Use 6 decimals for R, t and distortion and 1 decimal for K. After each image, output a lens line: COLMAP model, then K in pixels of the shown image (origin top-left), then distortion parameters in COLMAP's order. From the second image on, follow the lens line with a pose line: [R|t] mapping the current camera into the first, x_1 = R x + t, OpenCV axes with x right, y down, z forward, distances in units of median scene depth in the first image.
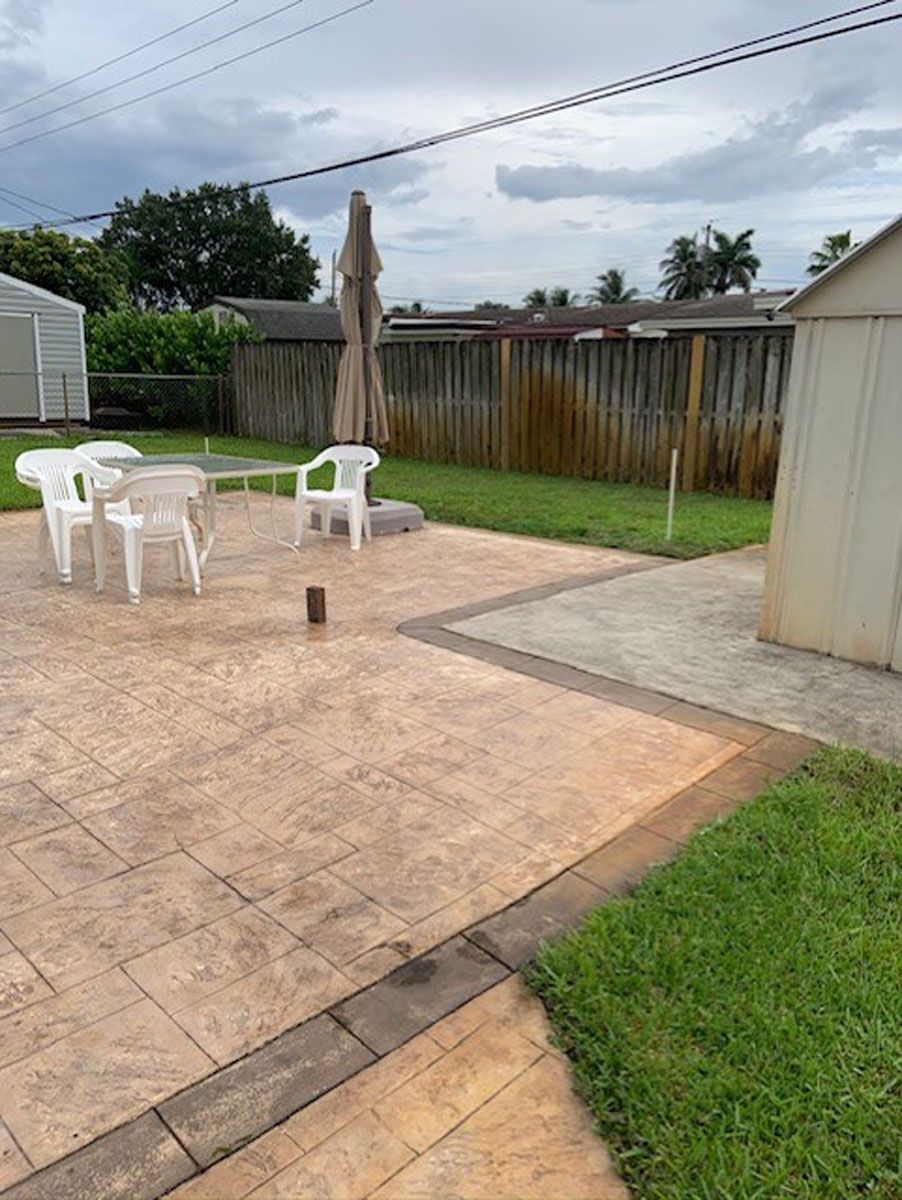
lens RADIAL K [[894.5, 0, 437.6], [0, 894.5, 595.0], [0, 0, 1]] dist [0.114928, -0.140569]
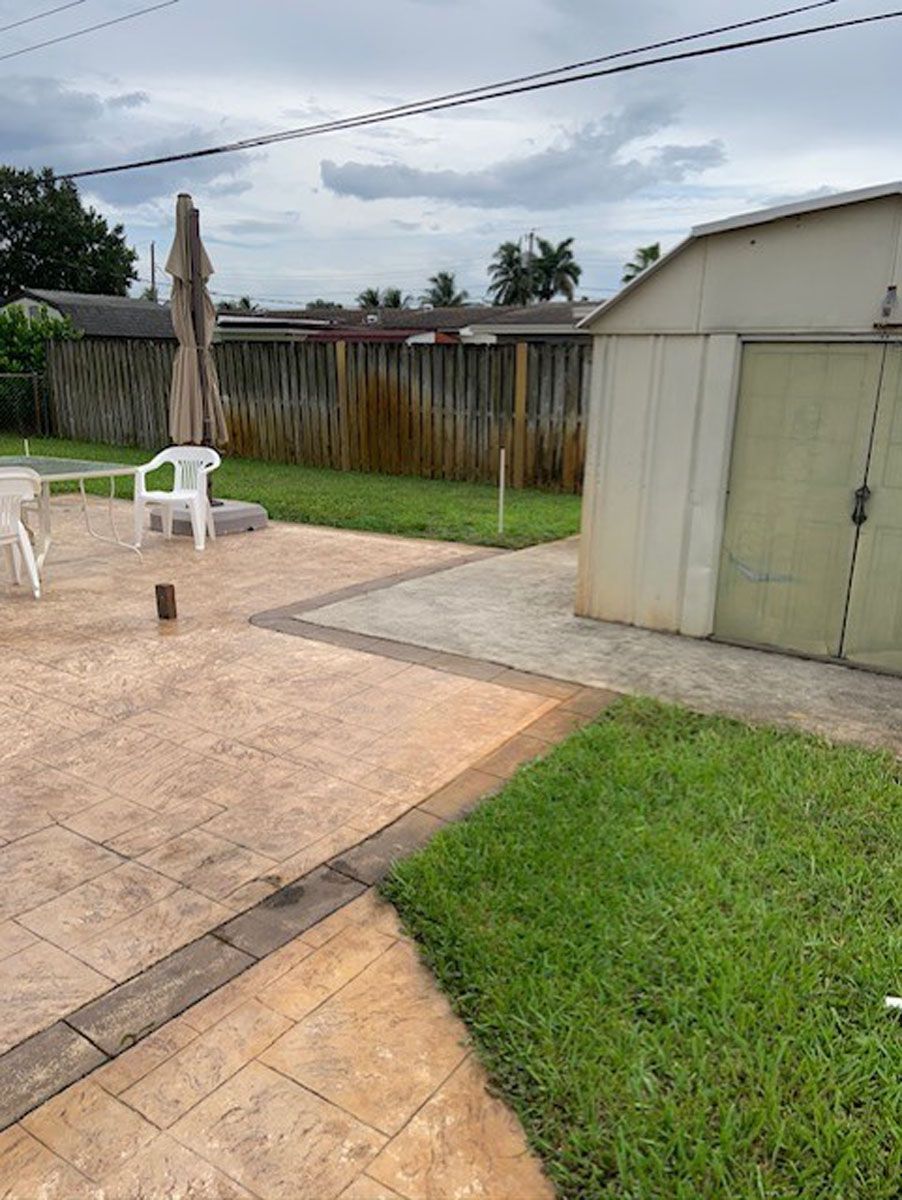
lens RADIAL K [[909.7, 0, 459.7], [0, 909.7, 591.6], [0, 0, 1]] dist [0.118060, -0.157420]
pose [[0.980470, -0.039847, 0.192587, -0.005487], [0.041233, 0.999144, -0.003191, 0.011122], [-0.192295, 0.011069, 0.981275, -0.064443]]
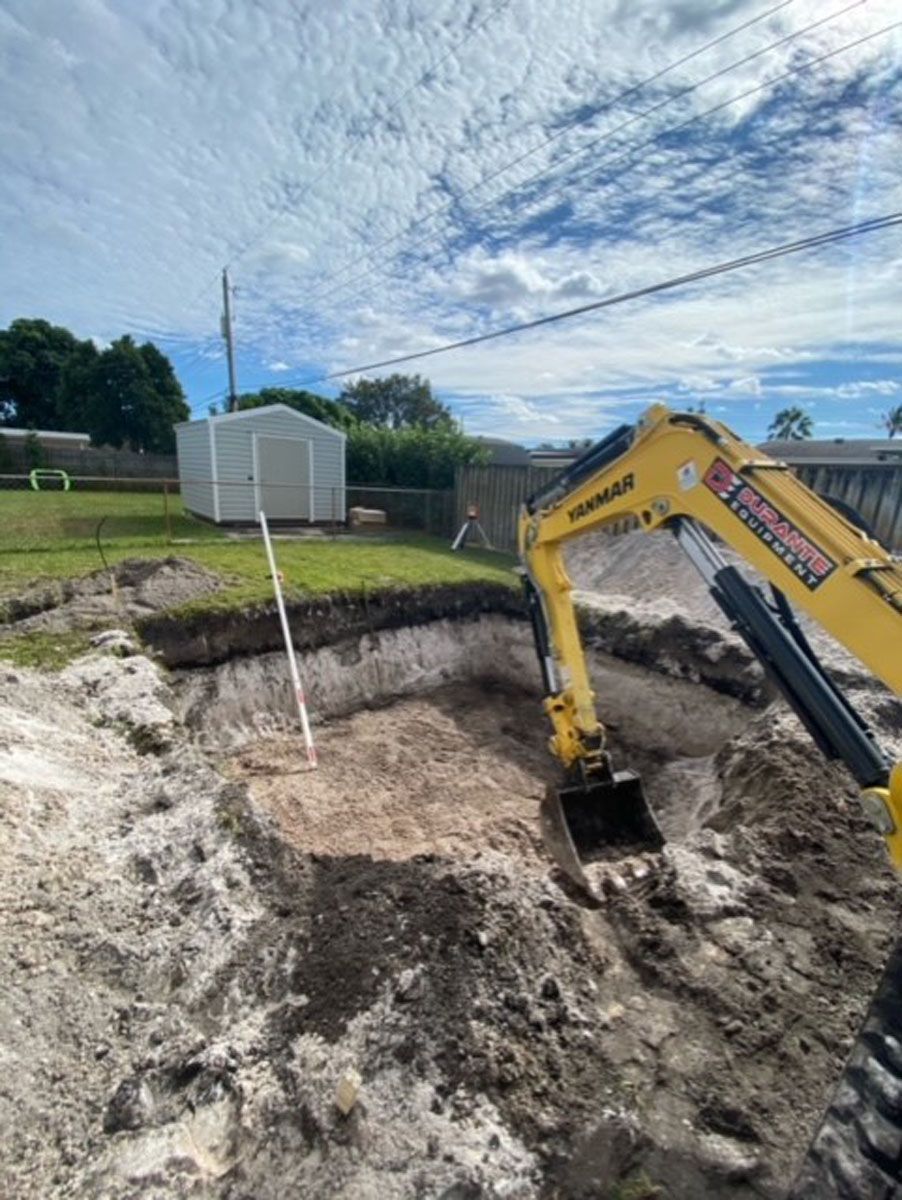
lens RADIAL K [[485.9, 0, 453.6], [0, 485.9, 602.4], [0, 0, 1]] dist [0.032527, -0.030053]
pose [[0.995120, 0.055385, -0.081664, -0.408679], [-0.055526, 0.998457, 0.000554, -0.210119], [0.081568, 0.003983, 0.996660, 0.779989]]
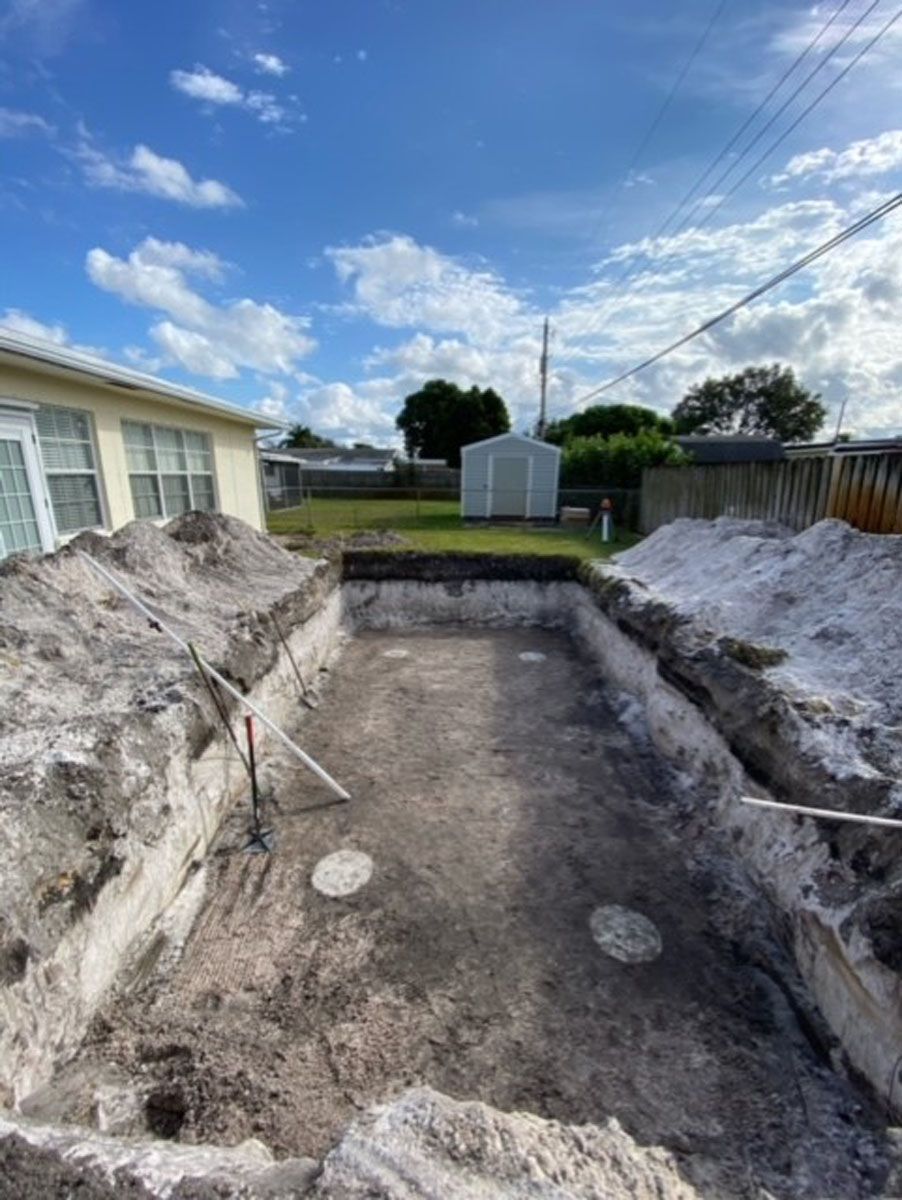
lens RADIAL K [[485.9, 0, 453.6], [0, 485.9, 602.4], [0, 0, 1]] dist [0.032527, -0.030053]
pose [[0.709303, 0.165488, -0.685203, 0.301340], [-0.169387, 0.983584, 0.062207, -0.160057], [0.684249, 0.071941, 0.725691, 0.614847]]
